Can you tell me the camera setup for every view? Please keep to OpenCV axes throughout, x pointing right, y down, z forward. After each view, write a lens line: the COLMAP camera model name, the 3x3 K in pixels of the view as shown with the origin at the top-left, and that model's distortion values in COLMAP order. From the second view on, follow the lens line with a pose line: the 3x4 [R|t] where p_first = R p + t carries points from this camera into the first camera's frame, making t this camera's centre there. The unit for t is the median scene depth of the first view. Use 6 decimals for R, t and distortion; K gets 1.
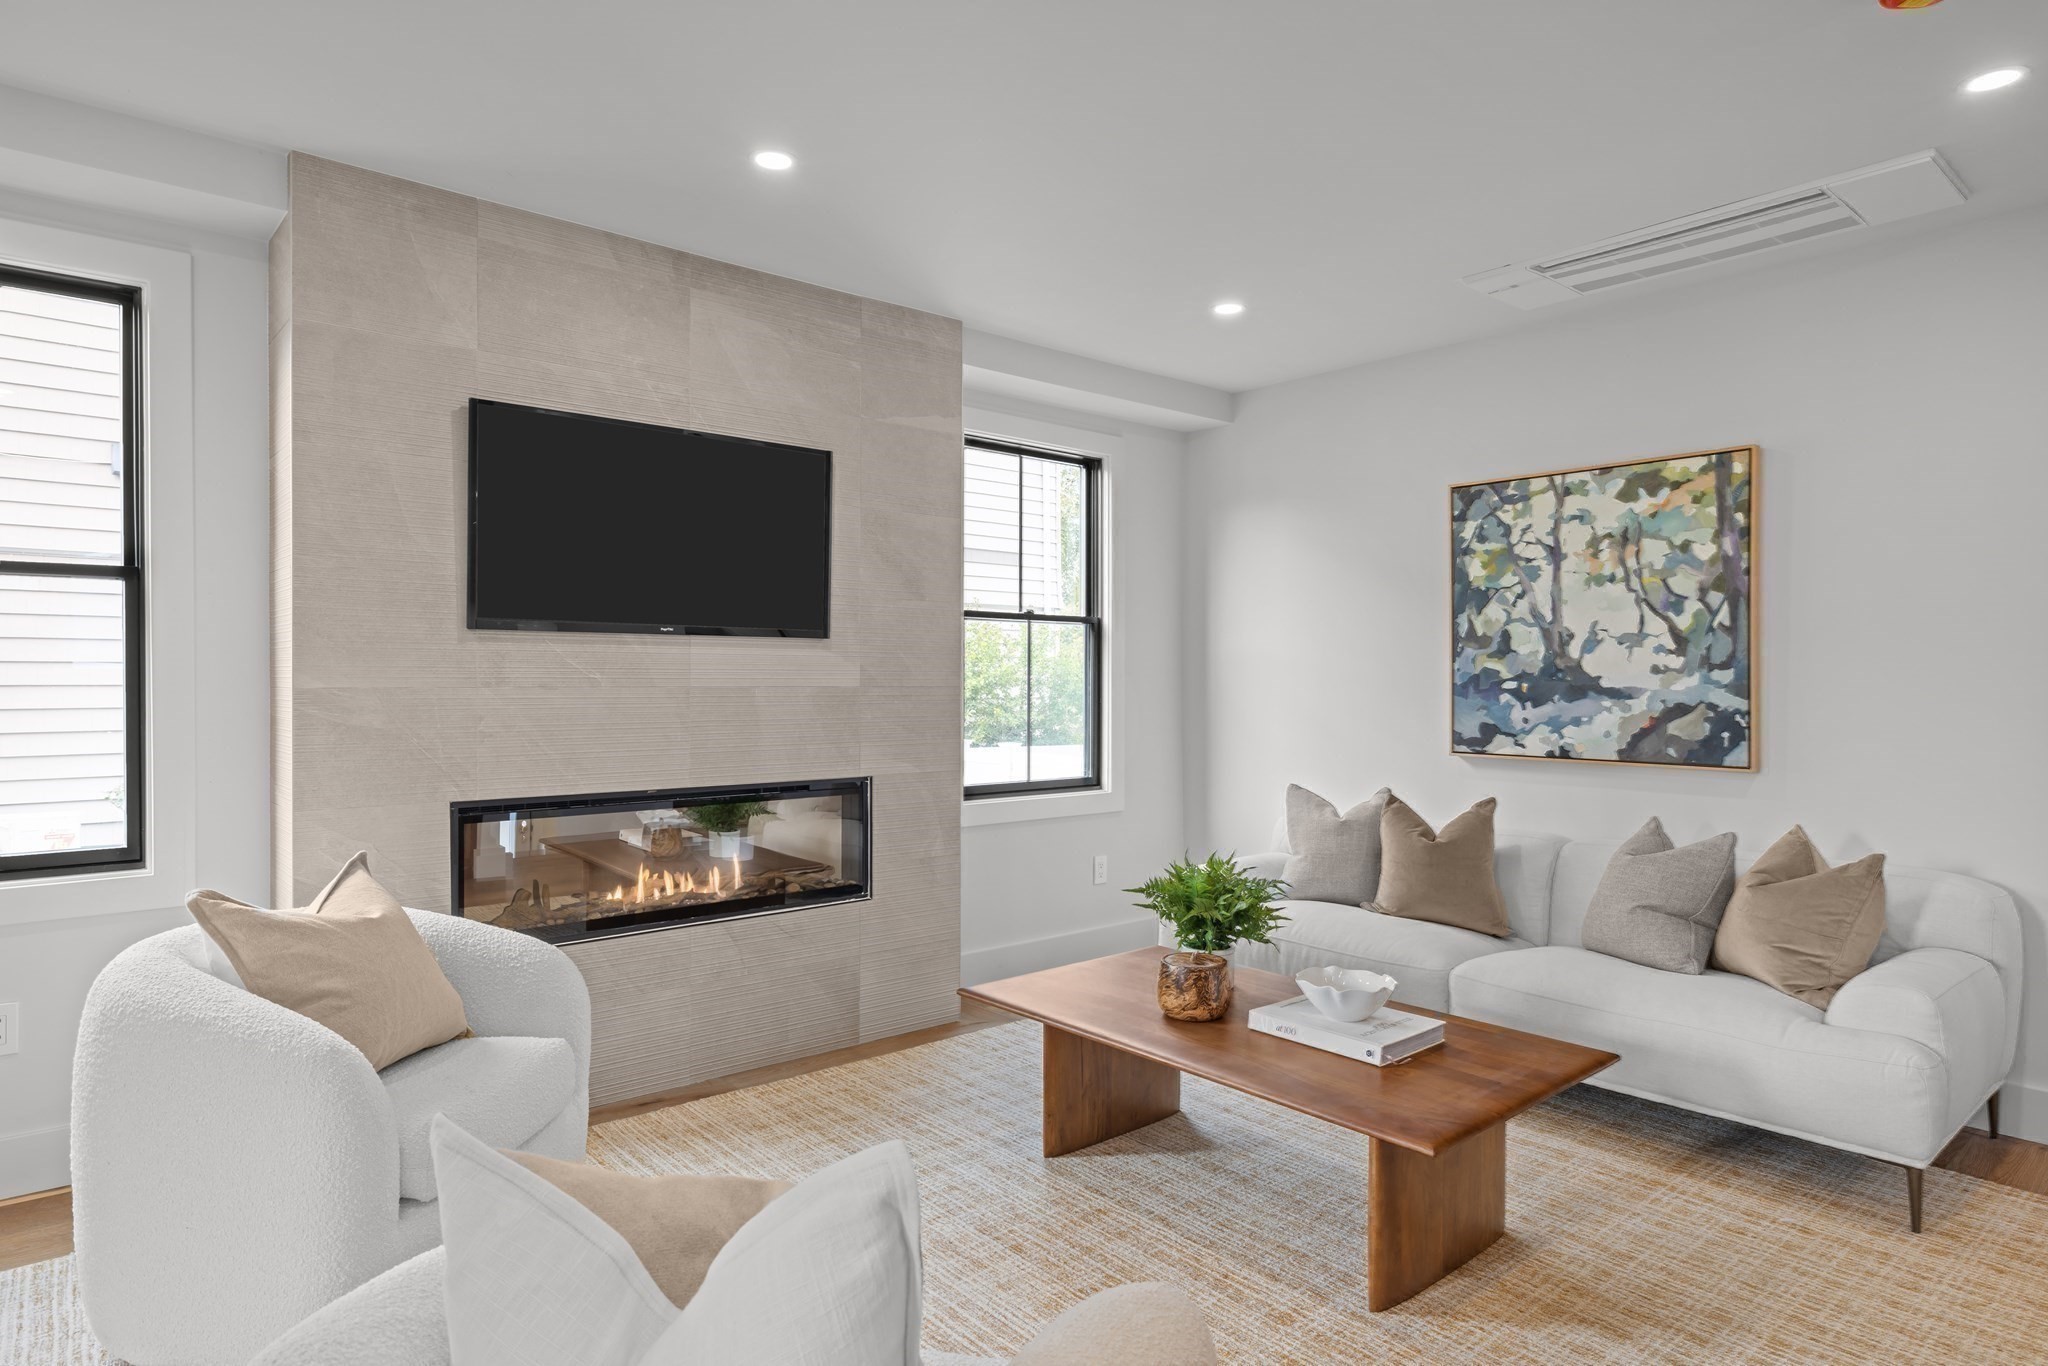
lens RADIAL K [[1165.9, 0, 1016.8], [0, 1165.9, 685.6], [0, 0, 1]] dist [-0.001541, -0.000243]
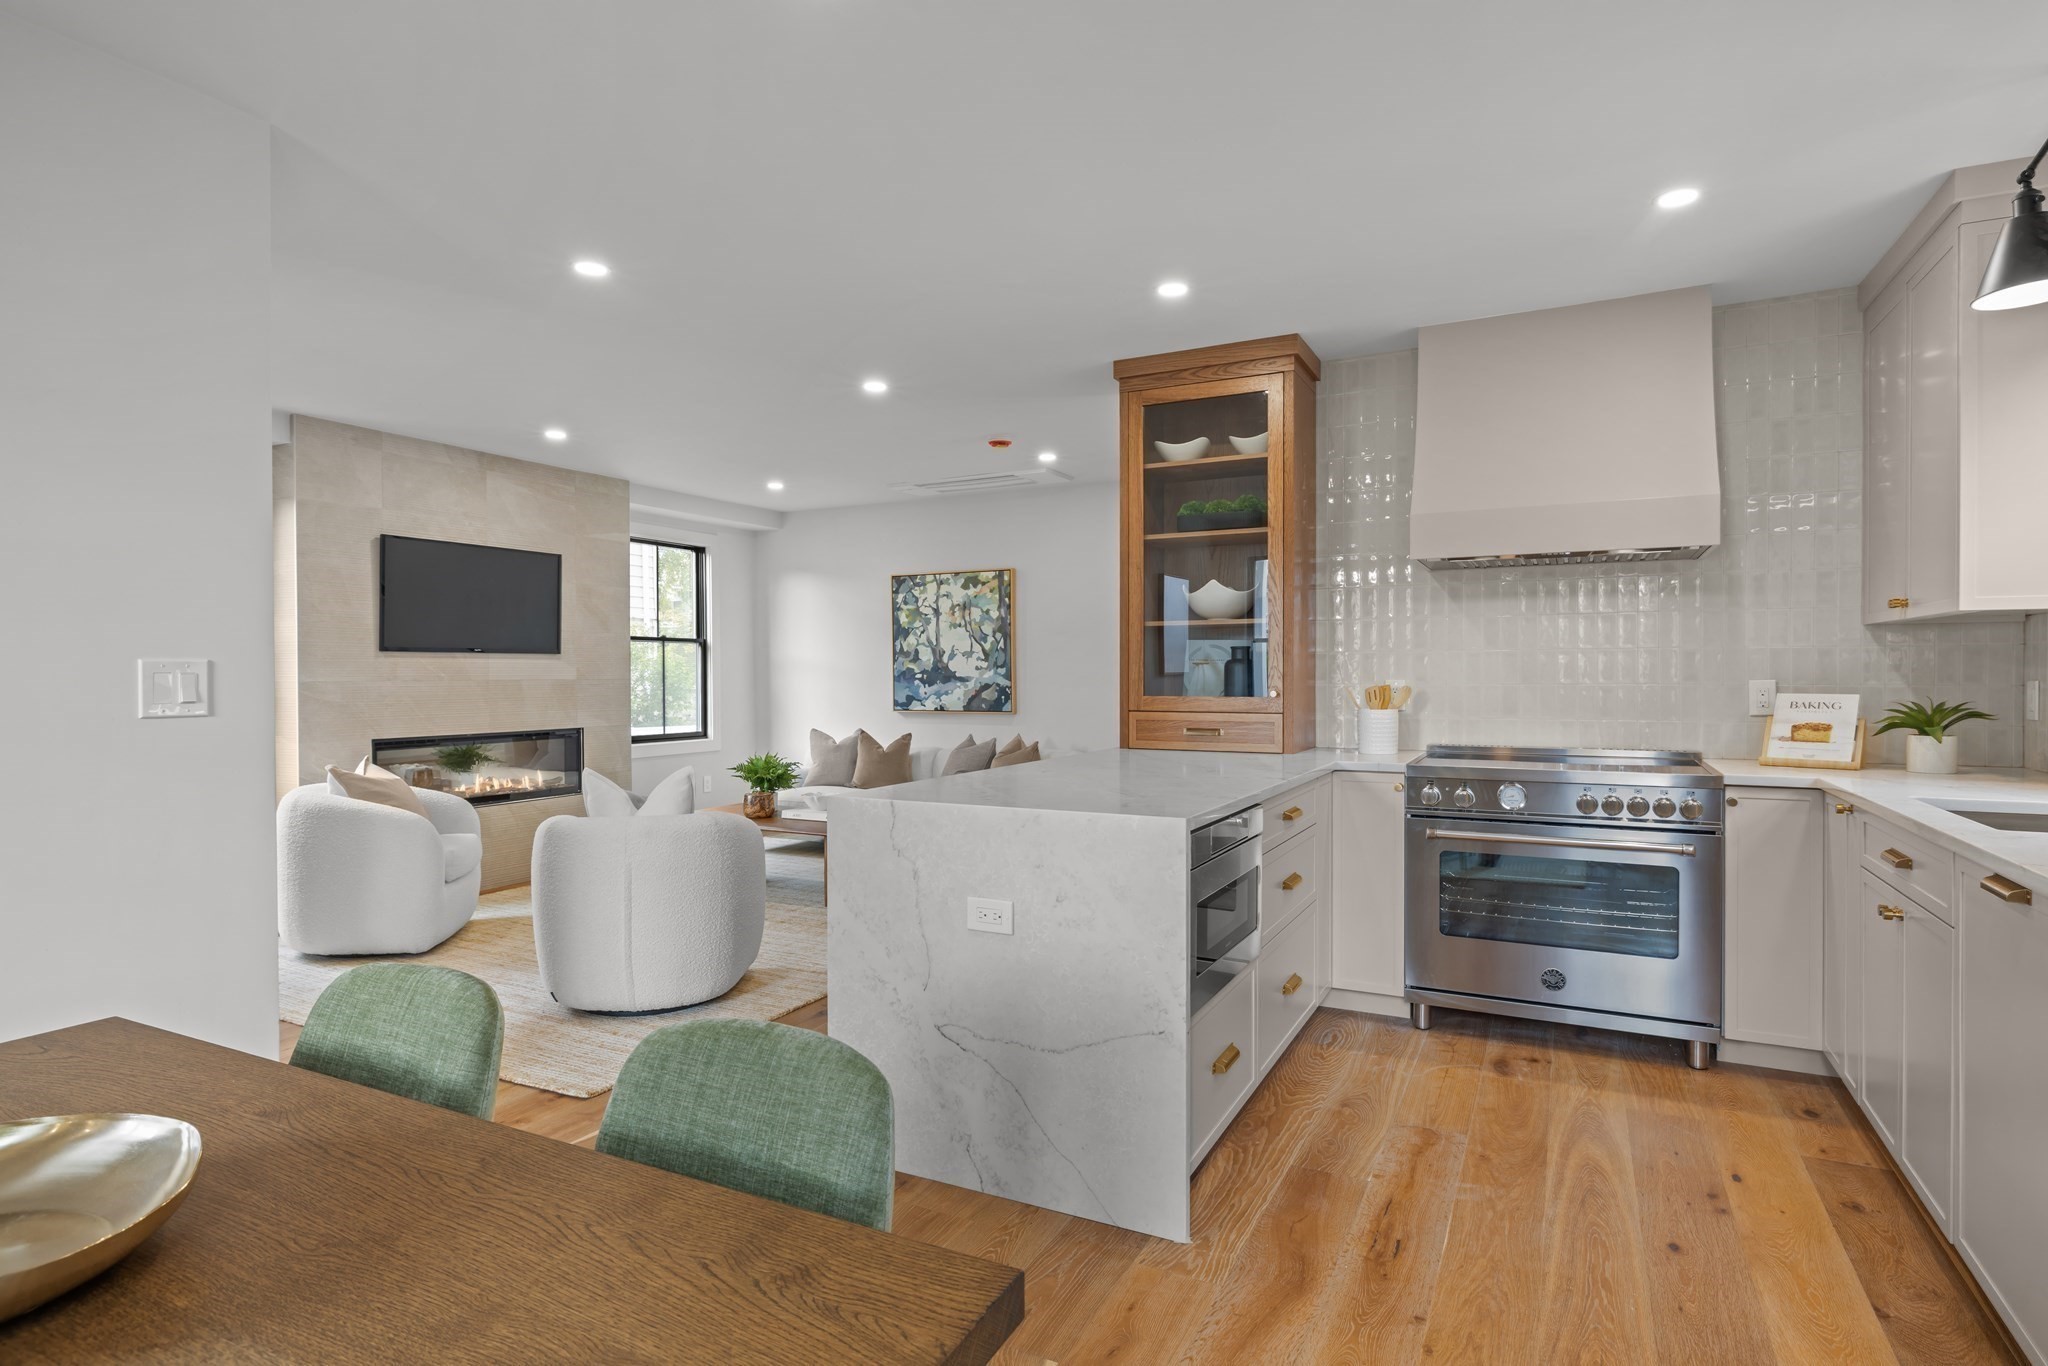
lens RADIAL K [[1064.0, 0, 1024.0], [0, 1064.0, 683.0], [0, 0, 1]] dist [-0.003880, -0.000215]
pose [[0.927000, -0.010903, 0.374903, -0.107896], [0.009890, 0.999940, 0.004626, 0.005461], [-0.374931, -0.000581, 0.927052, -0.834292]]
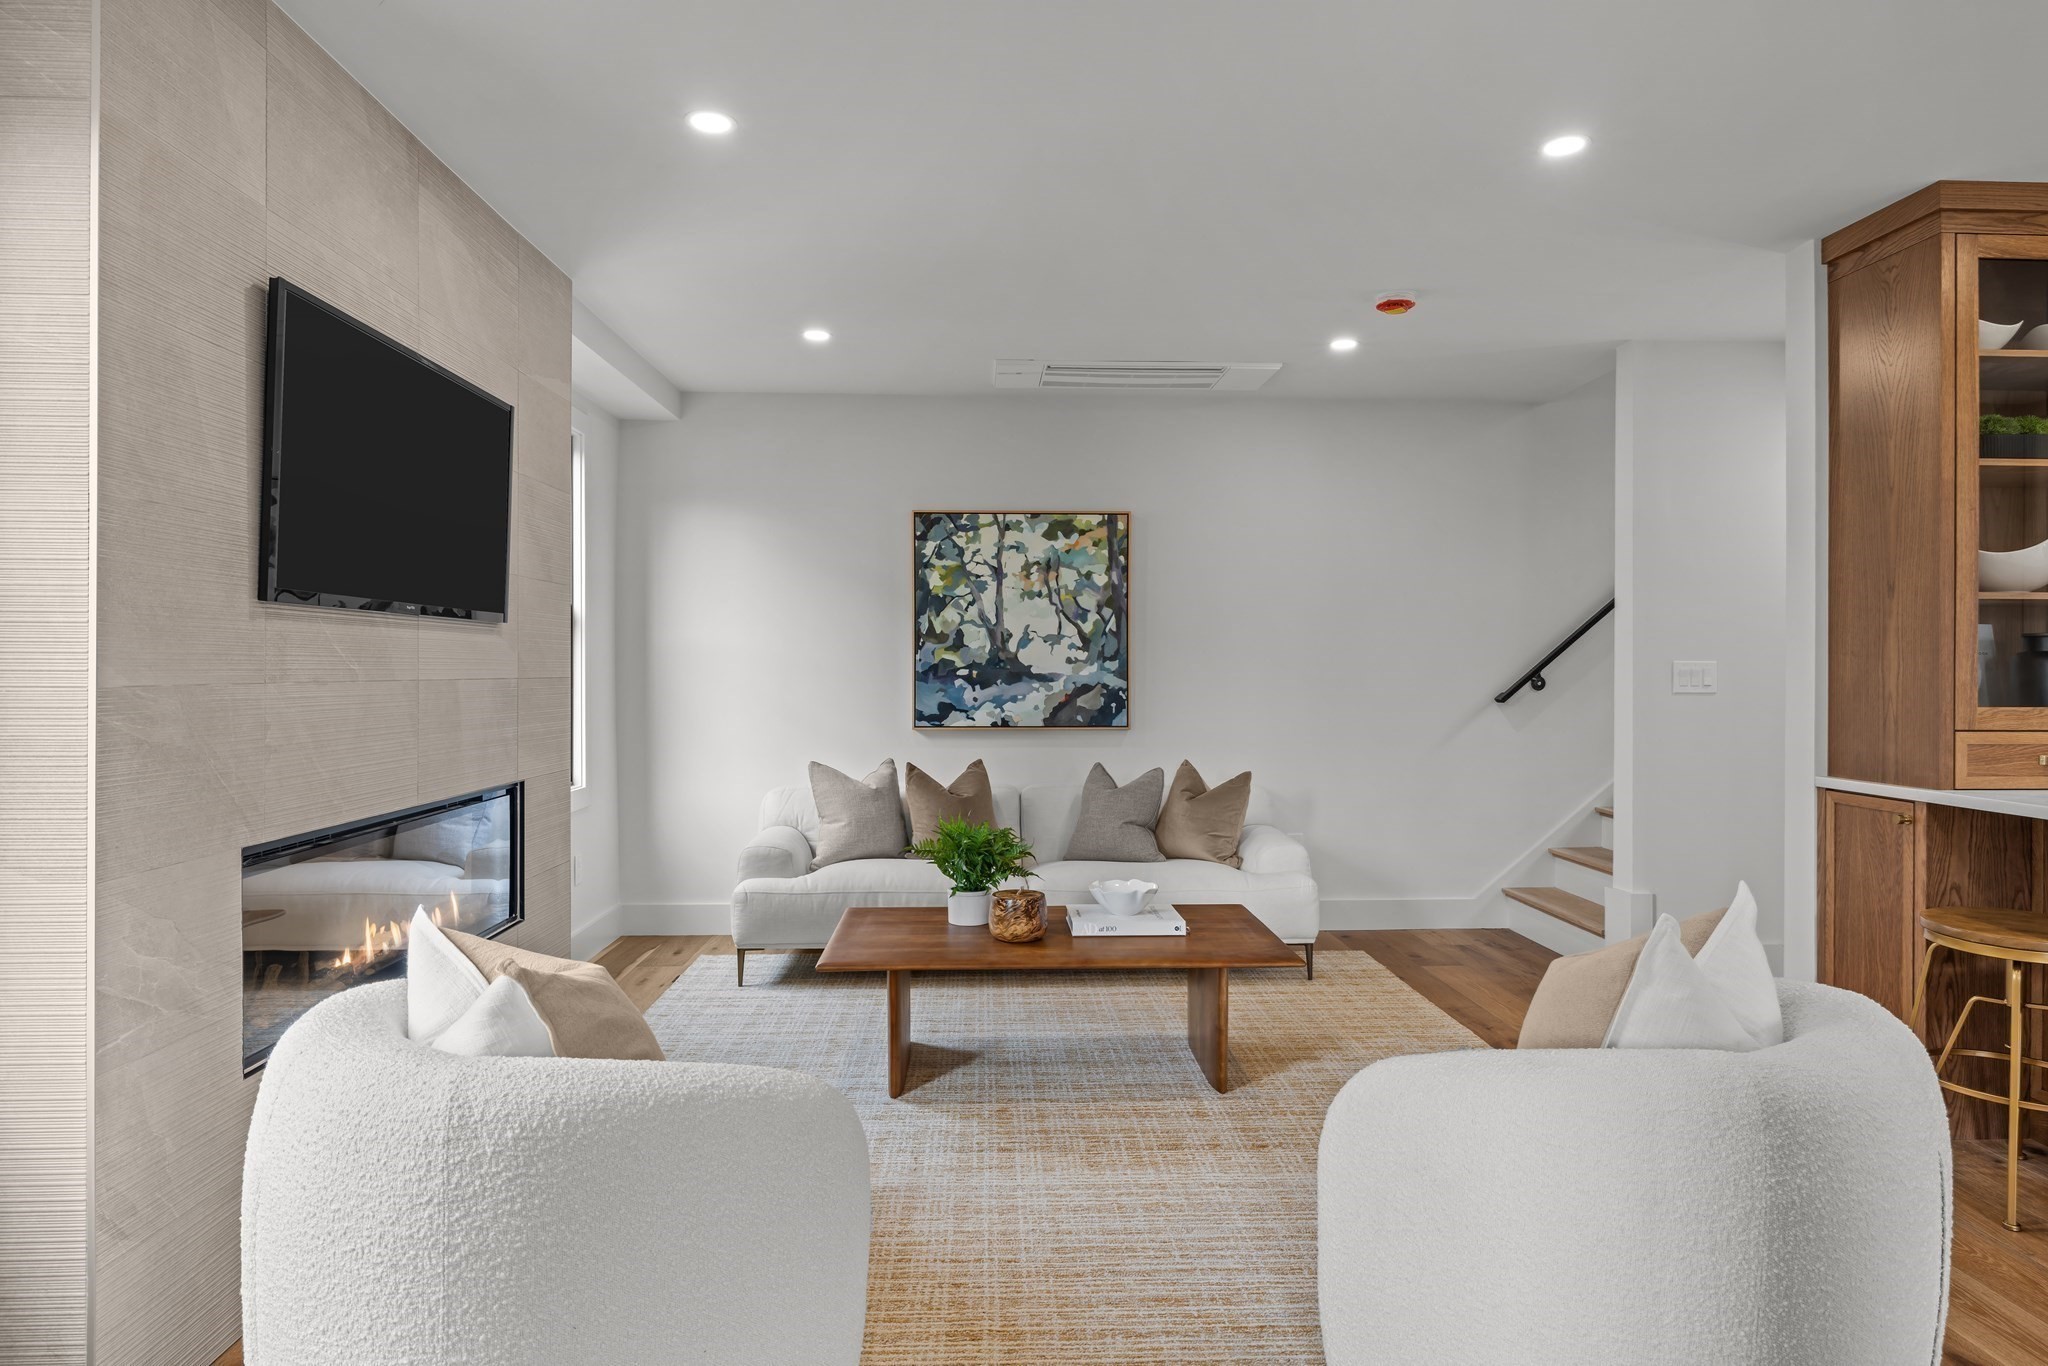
lens RADIAL K [[1175.0, 0, 1031.9], [0, 1175.0, 667.5], [0, 0, 1]] dist [-0.001944, -0.000348]
pose [[0.613878, -0.002318, 0.789397, -0.586346], [0.006213, 0.999979, -0.001895, -0.002952], [-0.789376, 0.006068, 0.613880, 0.153964]]
